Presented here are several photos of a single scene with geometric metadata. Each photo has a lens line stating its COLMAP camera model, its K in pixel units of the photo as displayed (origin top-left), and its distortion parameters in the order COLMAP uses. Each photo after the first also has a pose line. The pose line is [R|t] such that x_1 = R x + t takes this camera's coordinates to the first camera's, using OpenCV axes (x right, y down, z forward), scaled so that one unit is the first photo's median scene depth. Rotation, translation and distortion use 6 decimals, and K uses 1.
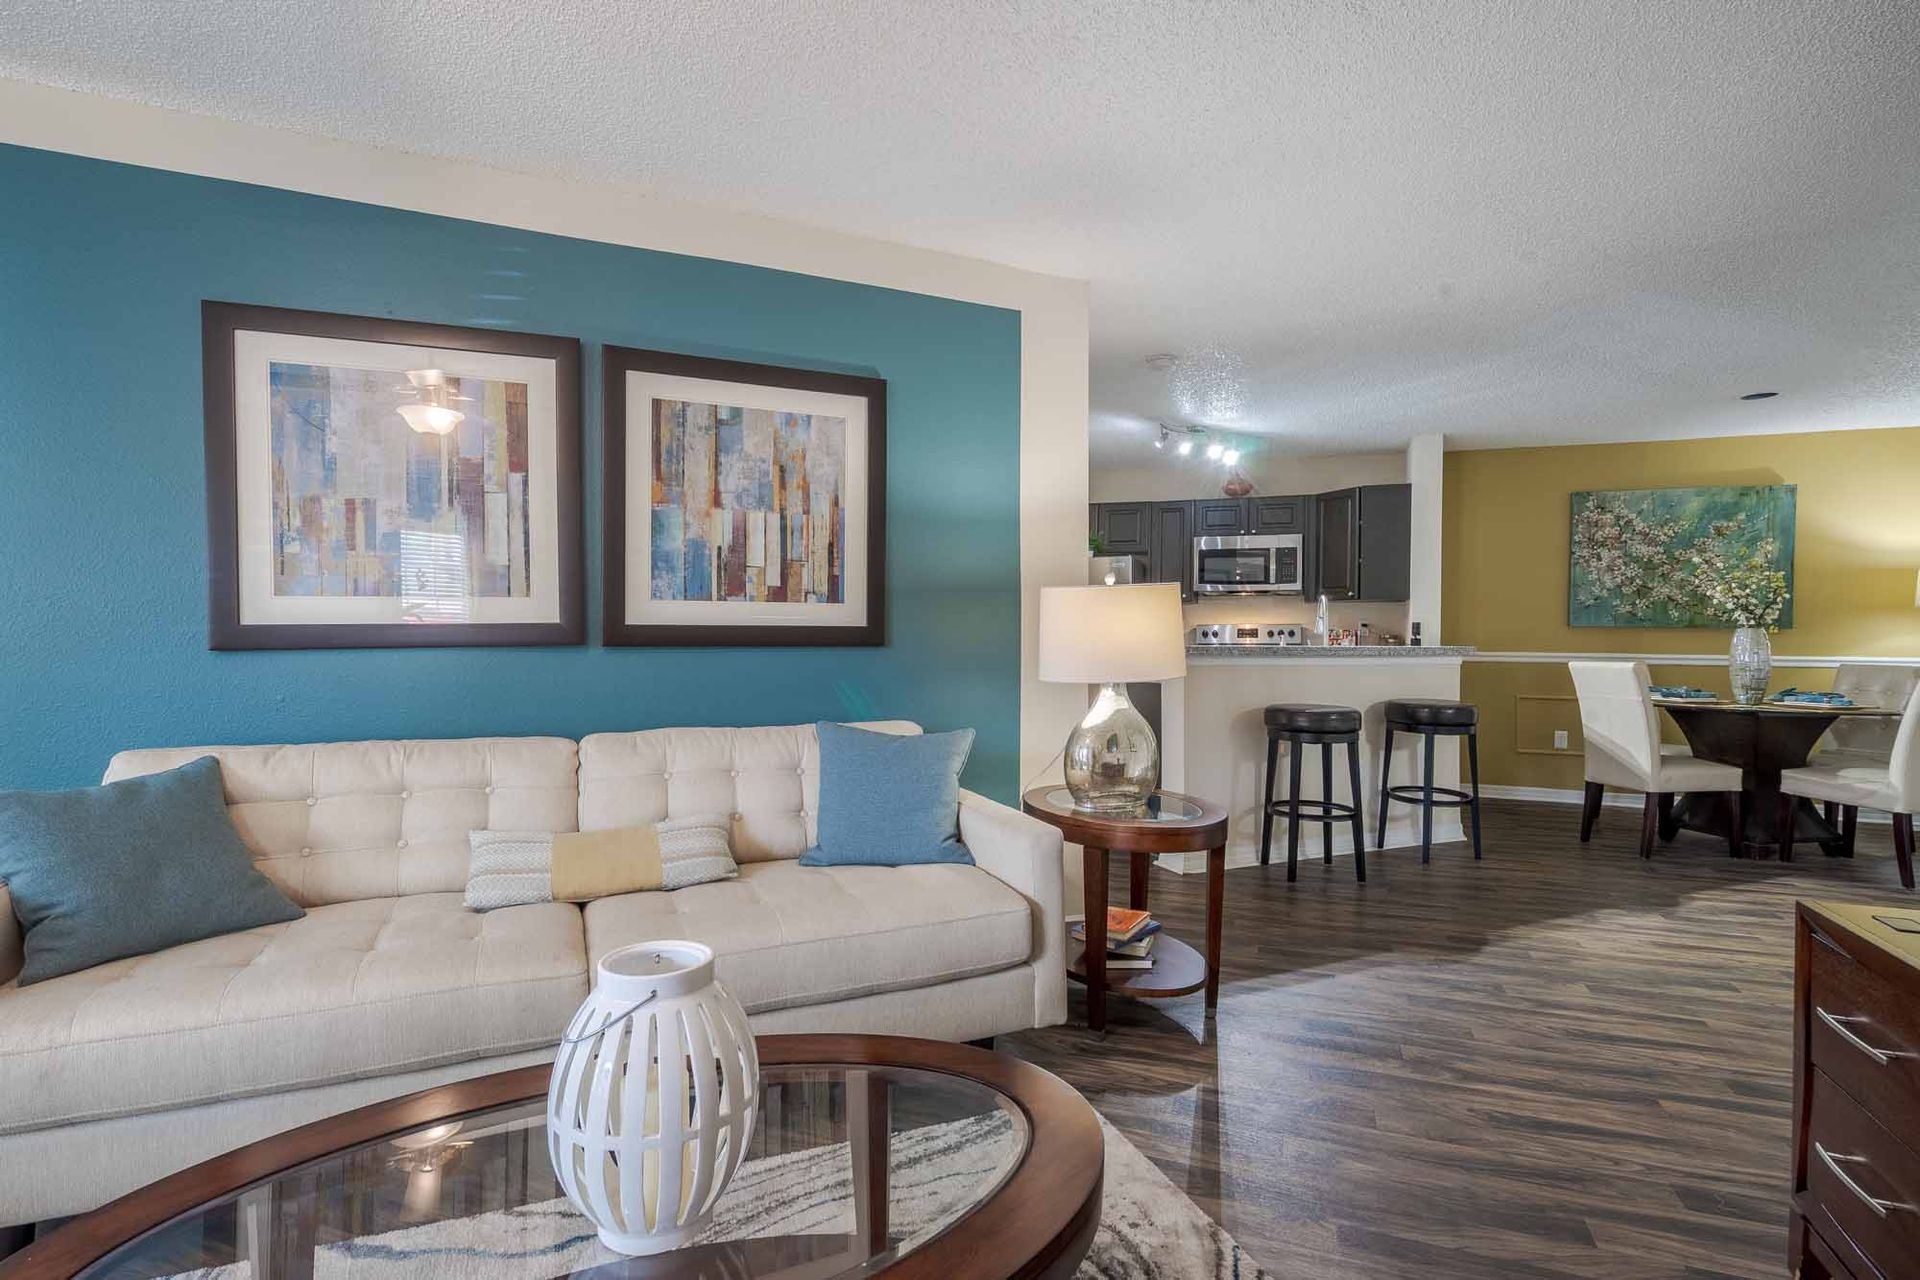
lens RADIAL K [[921.4, 0, 955.8], [0, 921.4, 634.9], [0, 0, 1]] dist [0.002557, 0.000302]
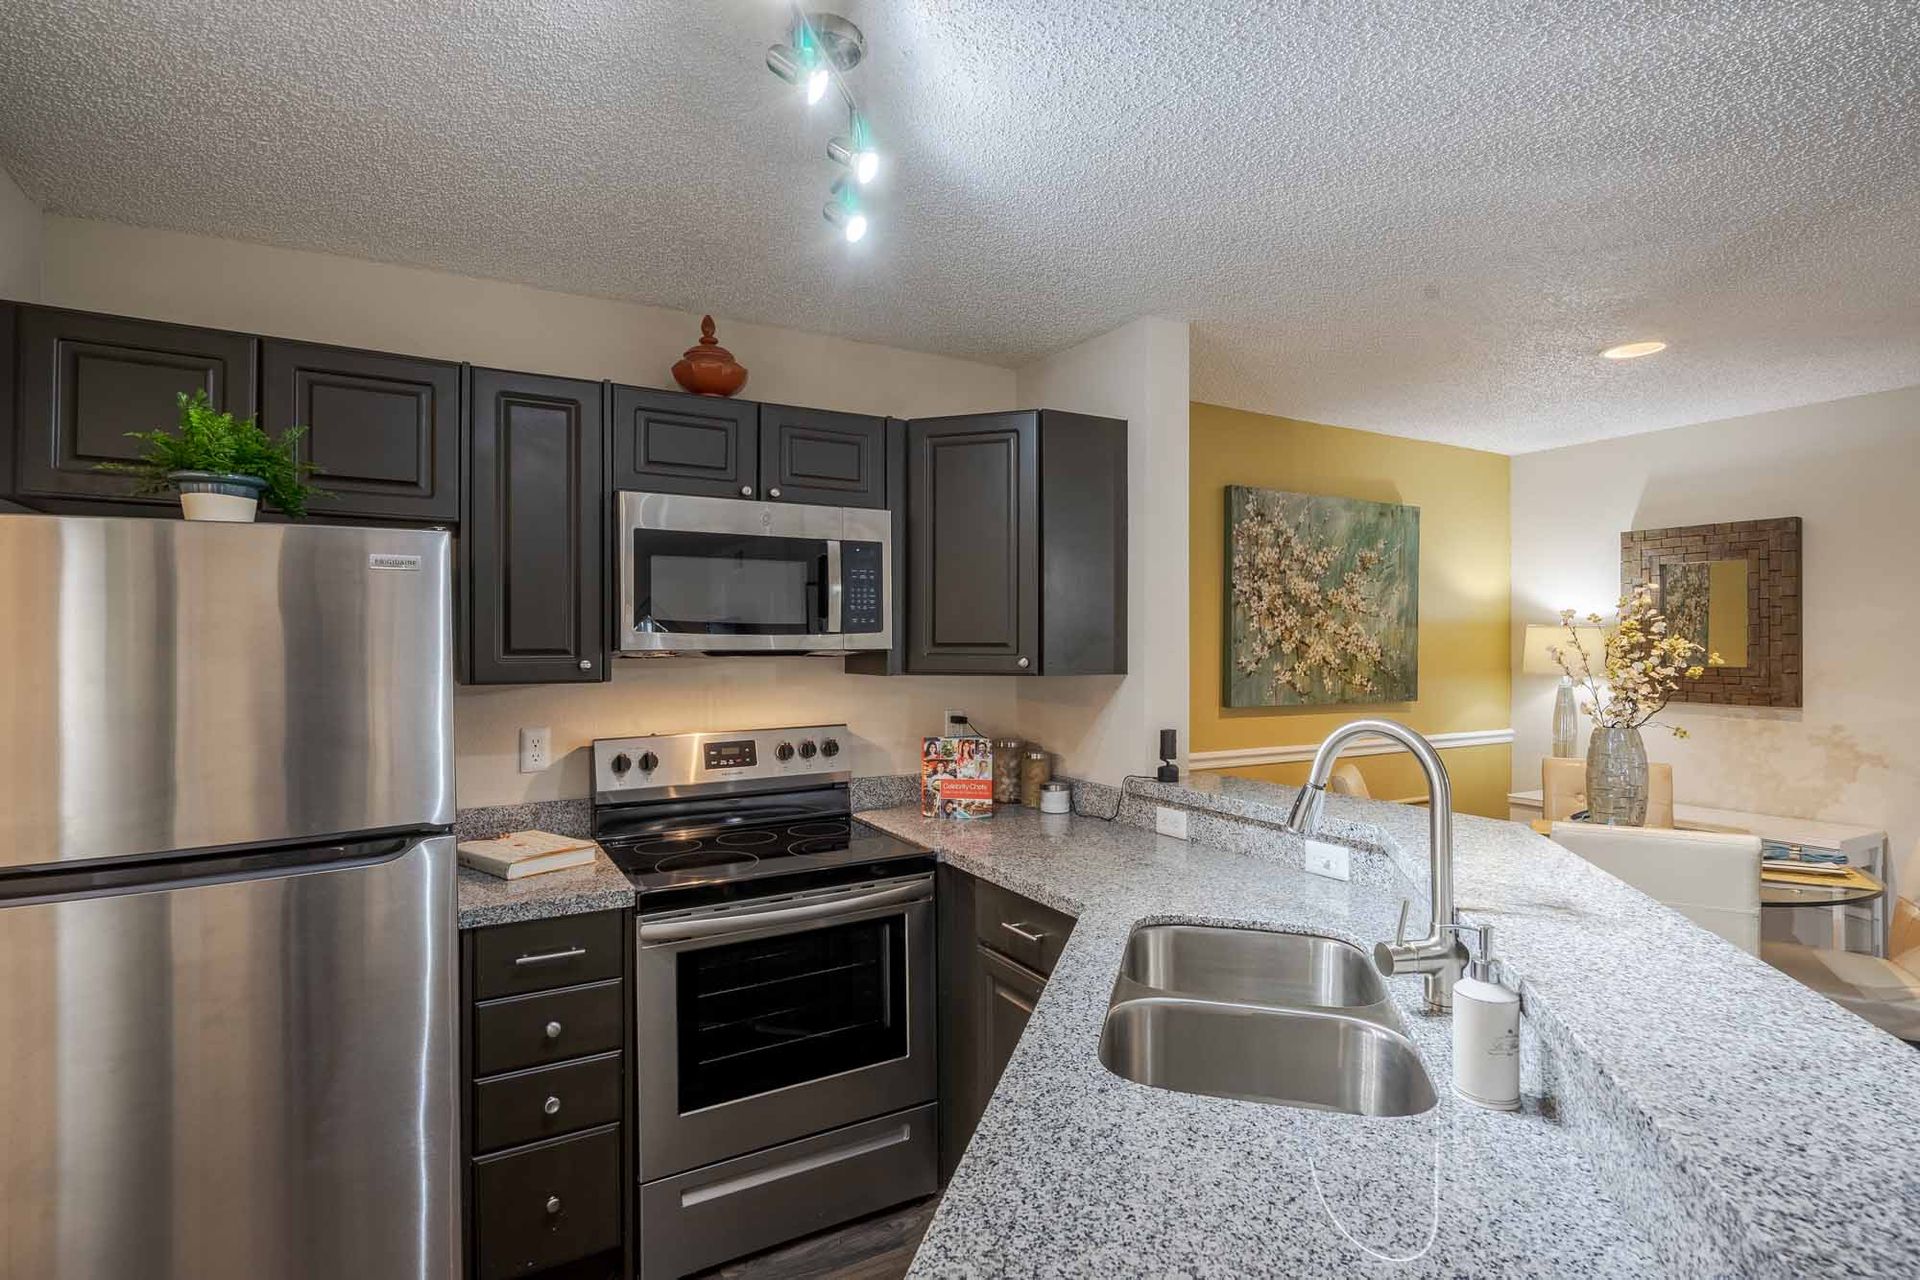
lens RADIAL K [[921.4, 0, 947.1], [0, 921.4, 637.7], [0, 0, 1]] dist [0.002557, 0.000302]
pose [[0.656777, -0.002152, 0.754082, 0.091722], [0.011390, 0.999910, -0.007067, -0.053224], [-0.753999, 0.013231, 0.656743, 0.753042]]
